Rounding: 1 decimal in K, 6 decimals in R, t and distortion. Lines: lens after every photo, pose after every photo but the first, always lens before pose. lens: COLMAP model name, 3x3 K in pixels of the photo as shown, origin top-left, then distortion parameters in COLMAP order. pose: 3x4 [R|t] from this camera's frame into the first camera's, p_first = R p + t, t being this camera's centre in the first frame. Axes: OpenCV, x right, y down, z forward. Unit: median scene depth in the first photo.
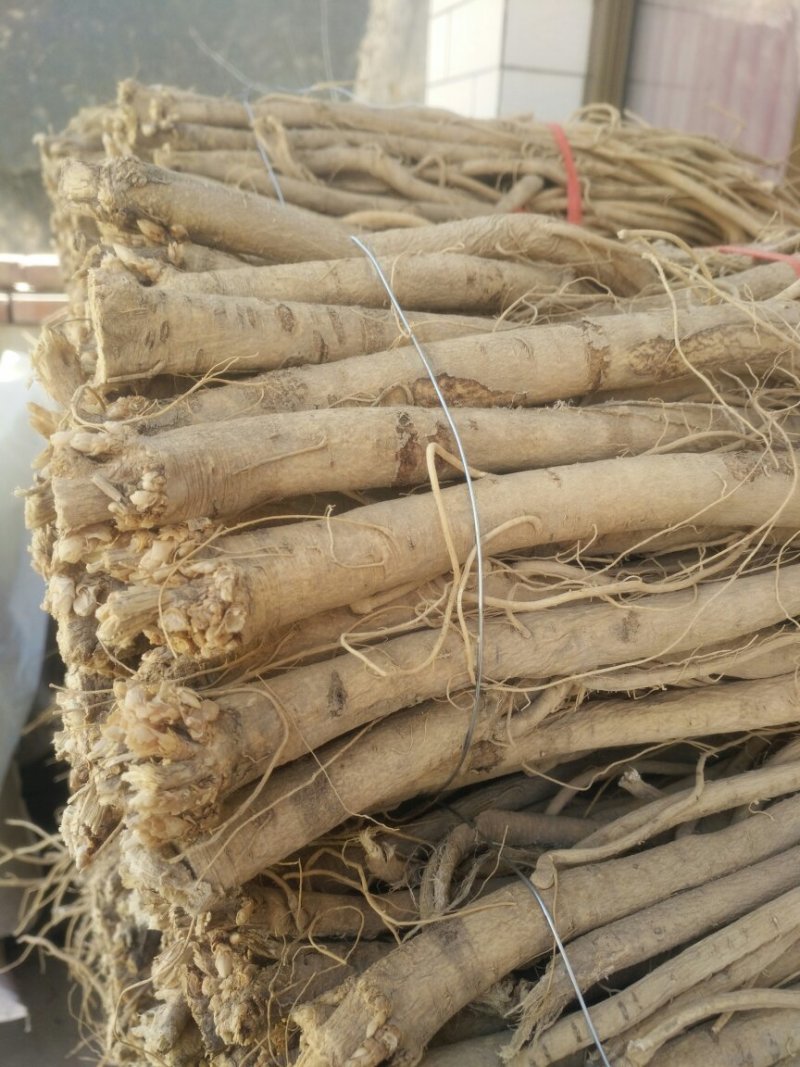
lens RADIAL K [[886.6, 0, 431.4], [0, 886.6, 518.0], [0, 0, 1]] dist [-0.015835, 0.038860]
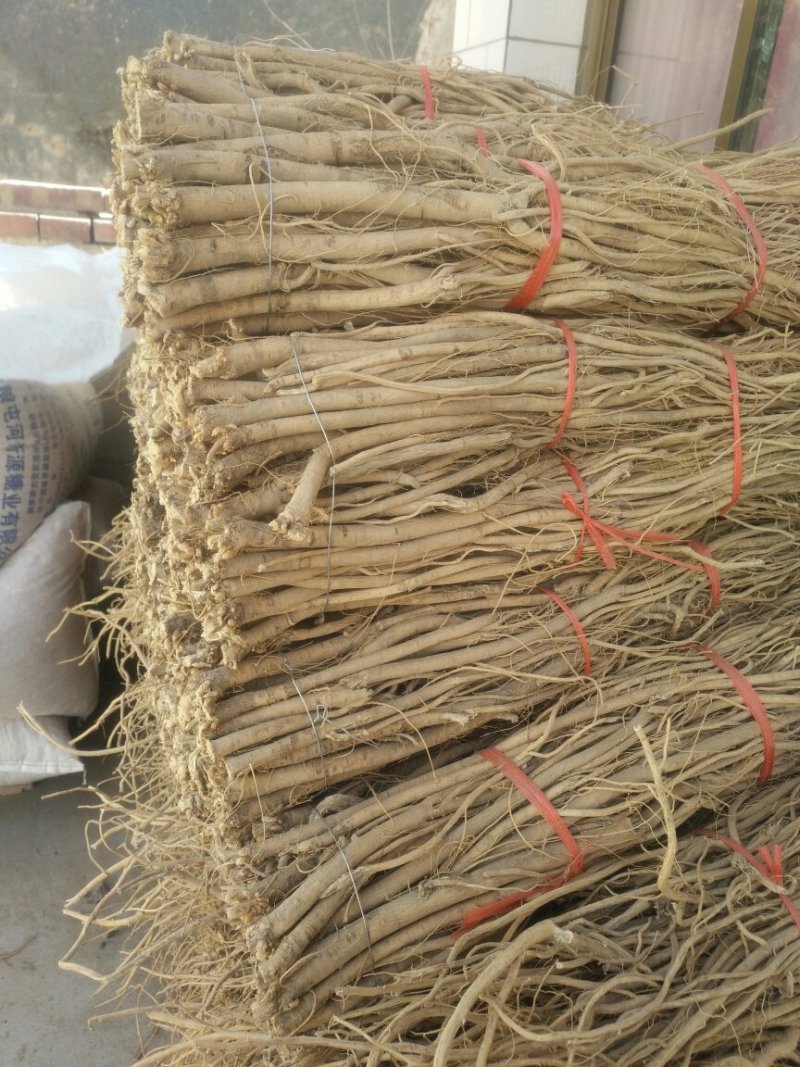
lens RADIAL K [[886.6, 0, 420.4], [0, 886.6, 541.6], [0, 0, 1]] dist [-0.015835, 0.038860]
pose [[0.995446, 0.064469, -0.070217, 0.373393], [-0.061201, 0.996983, 0.047741, 0.442865], [0.073083, -0.043226, 0.996389, -0.839030]]
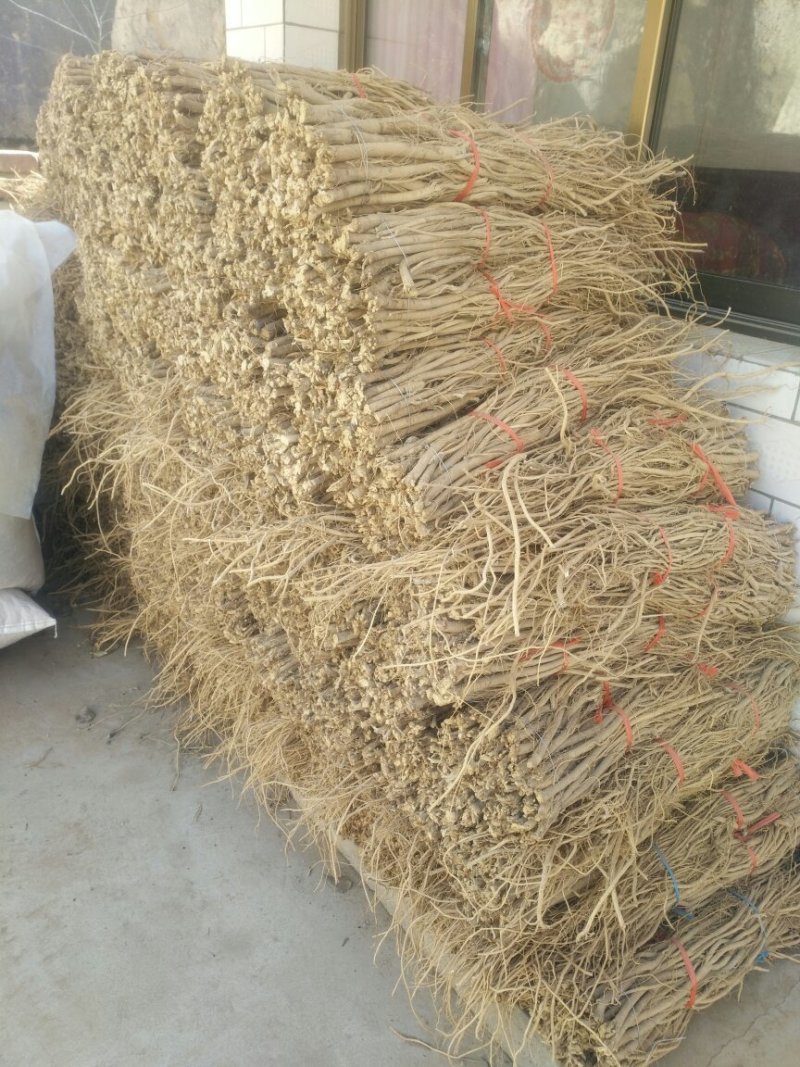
lens RADIAL K [[886.6, 0, 445.5], [0, 886.6, 554.0], [0, 0, 1]] dist [-0.015835, 0.038860]
pose [[0.958704, -0.097732, 0.267087, -0.637649], [0.071264, 0.991694, 0.107076, 1.044255], [-0.275333, -0.083621, 0.957705, -2.521496]]
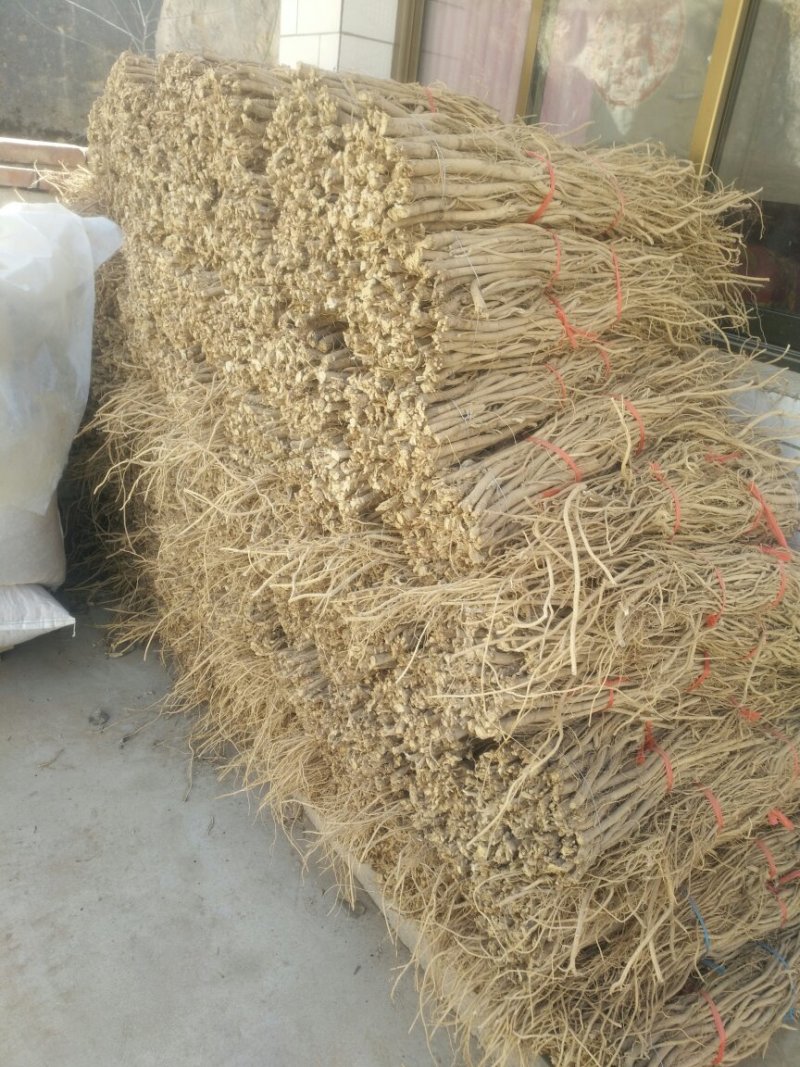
lens RADIAL K [[886.6, 0, 439.7], [0, 886.6, 552.4], [0, 0, 1]] dist [-0.015835, 0.038860]
pose [[0.963885, -0.037446, 0.263671, -0.793139], [0.013472, 0.995654, 0.092150, 0.992545], [-0.265976, -0.085270, 0.960201, -2.381109]]
